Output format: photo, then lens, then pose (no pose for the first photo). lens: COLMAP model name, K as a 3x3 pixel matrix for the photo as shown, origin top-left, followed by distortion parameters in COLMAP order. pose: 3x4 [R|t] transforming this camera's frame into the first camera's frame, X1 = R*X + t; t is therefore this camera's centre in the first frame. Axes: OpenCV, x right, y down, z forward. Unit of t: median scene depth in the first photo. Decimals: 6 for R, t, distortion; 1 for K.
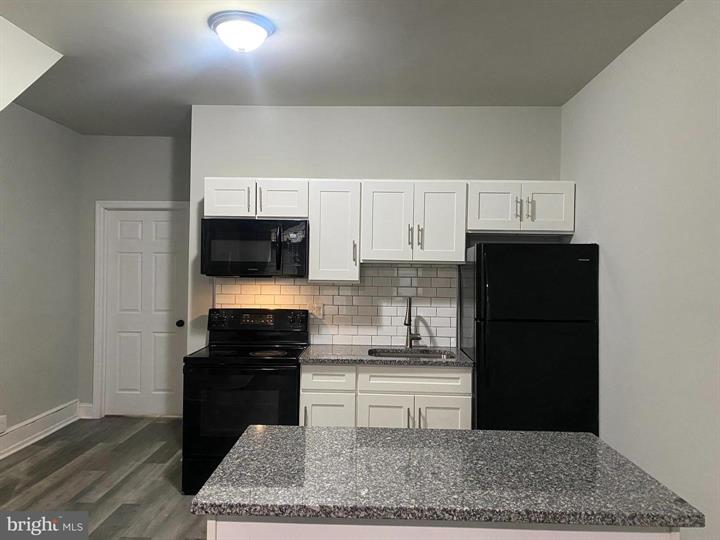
lens RADIAL K [[546.8, 0, 360.0], [0, 546.8, 270.0], [0, 0, 1]] dist [0.004512, 0.000686]
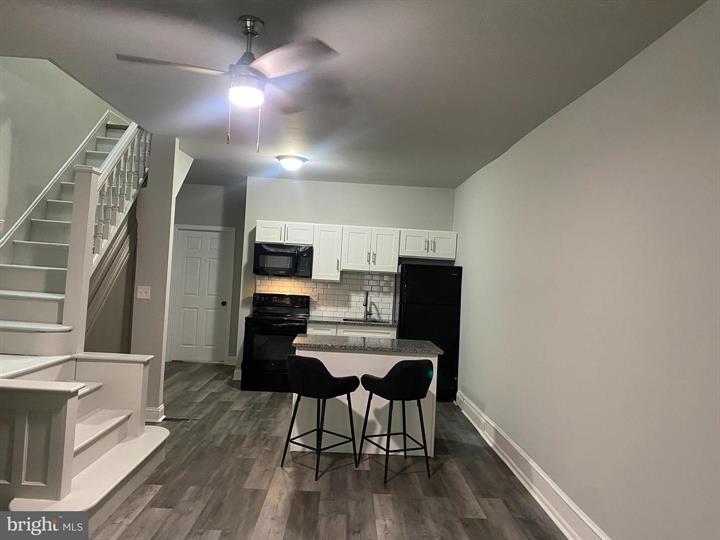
lens RADIAL K [[546.8, 0, 360.0], [0, 546.8, 270.0], [0, 0, 1]] dist [0.004512, 0.000686]
pose [[0.997593, 0.041986, 0.055183, -0.034852], [-0.041513, 0.999091, -0.009692, -0.000782], [-0.055540, 0.007378, 0.998429, -0.803916]]
